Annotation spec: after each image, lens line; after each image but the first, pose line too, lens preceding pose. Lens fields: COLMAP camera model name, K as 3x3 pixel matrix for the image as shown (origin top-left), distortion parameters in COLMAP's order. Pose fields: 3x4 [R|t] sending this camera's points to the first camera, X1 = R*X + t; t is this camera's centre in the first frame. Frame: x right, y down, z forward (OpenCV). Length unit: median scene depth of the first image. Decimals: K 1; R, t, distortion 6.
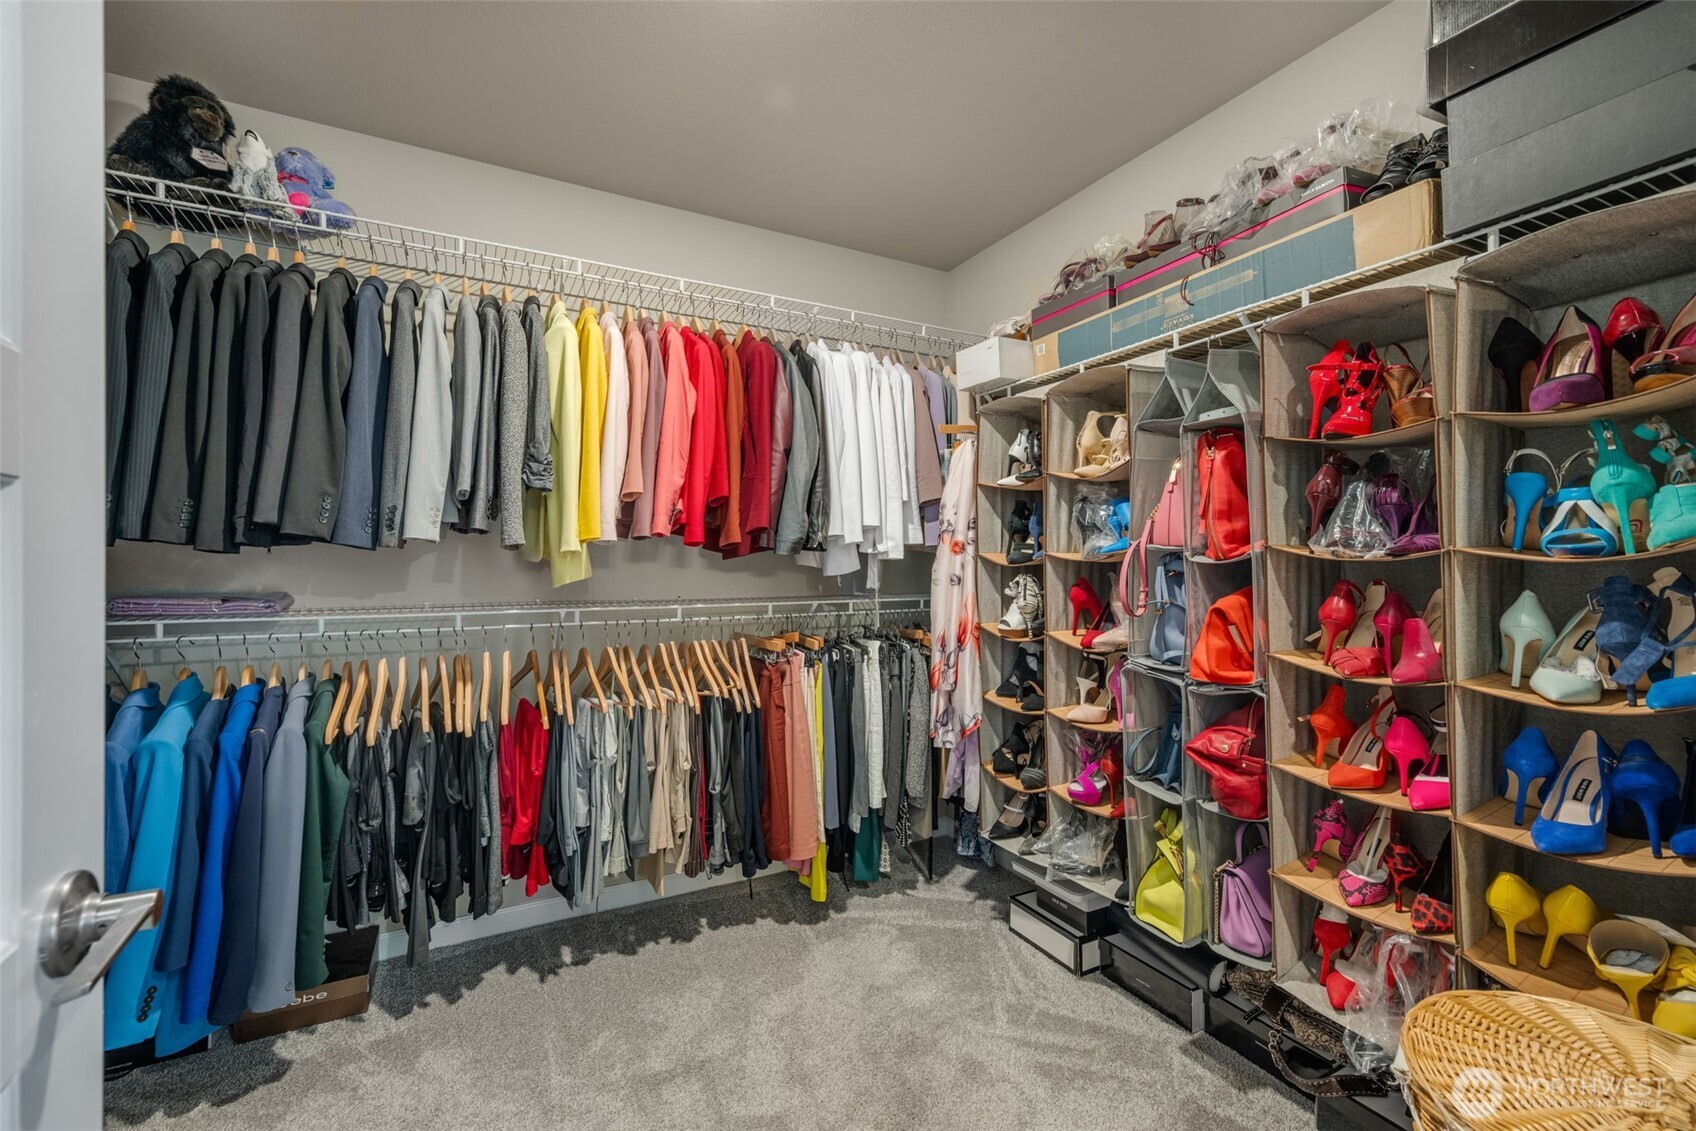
lens RADIAL K [[692.7, 0, 844.3], [0, 692.7, 569.1], [0, 0, 1]] dist [0.003798, -0.000166]
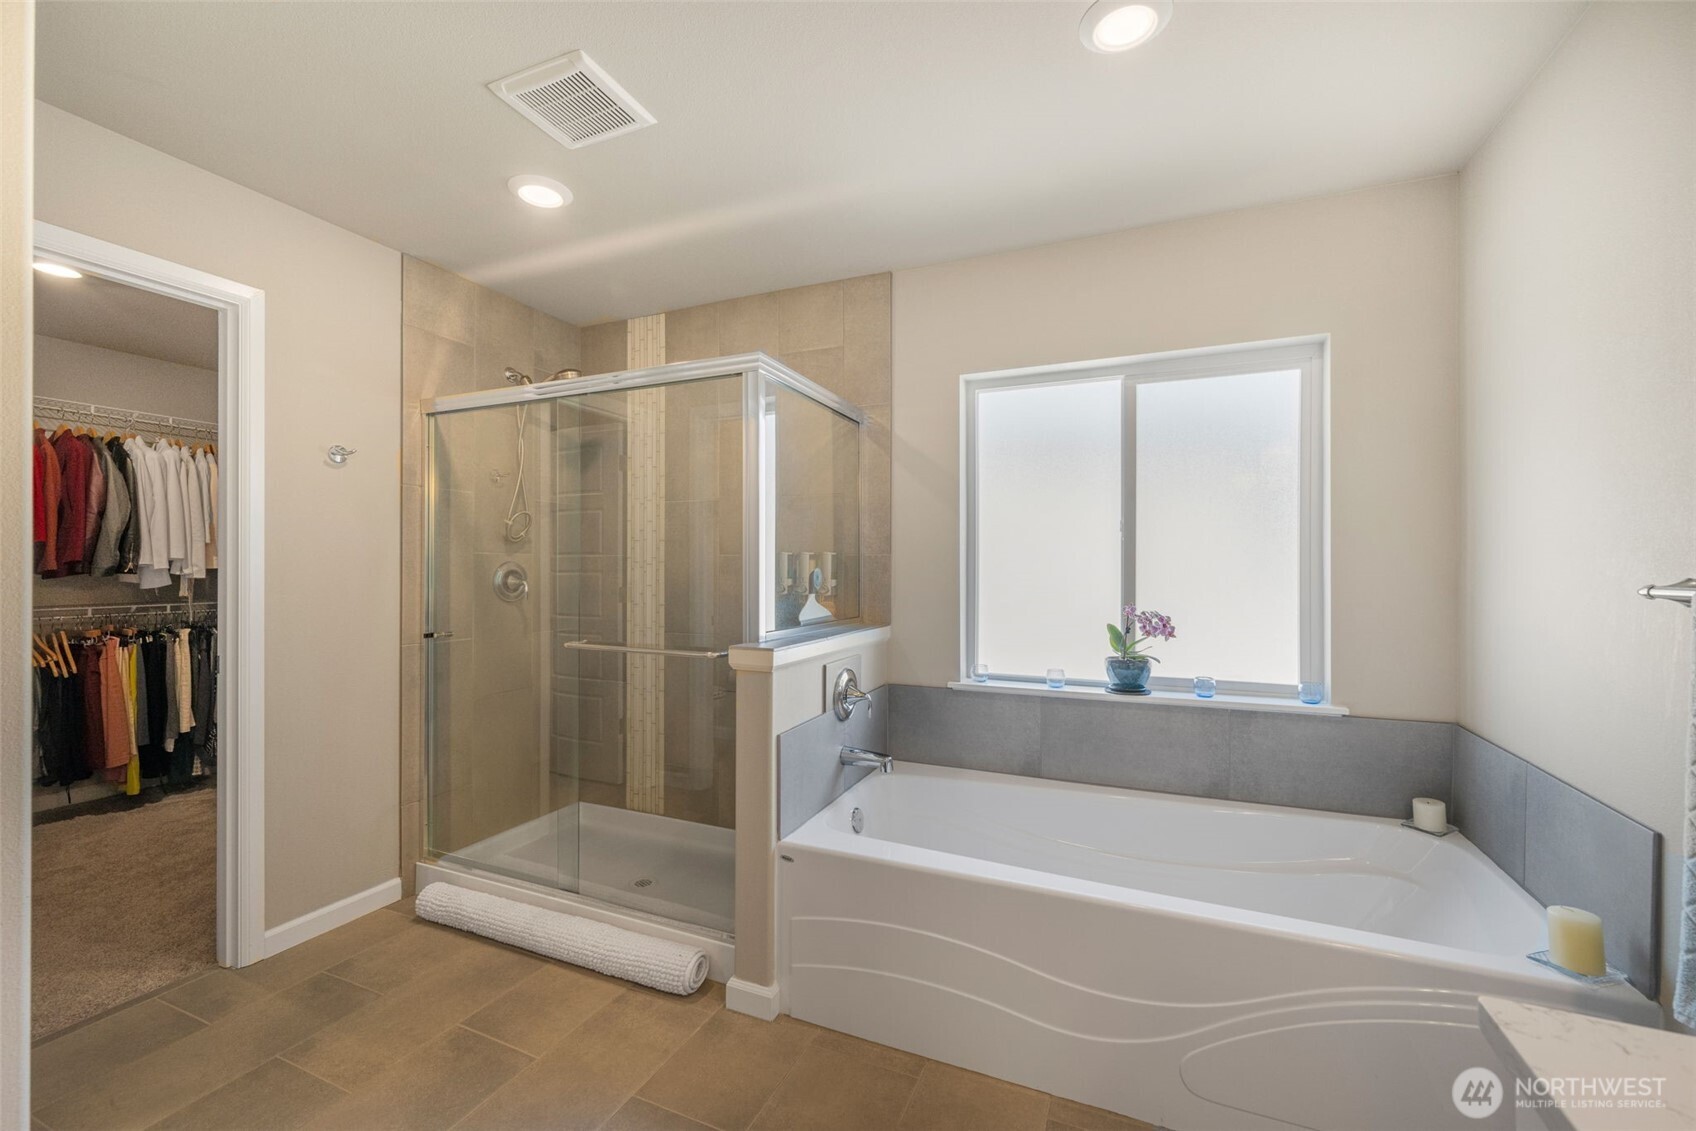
lens RADIAL K [[692.7, 0, 848.3], [0, 692.7, 569.2], [0, 0, 1]] dist [0.003798, -0.000166]
pose [[0.787679, 0.001012, 0.616084, 0.273493], [0.006130, 0.999936, -0.009481, -0.010841], [-0.616055, 0.011245, 0.787623, -1.272447]]
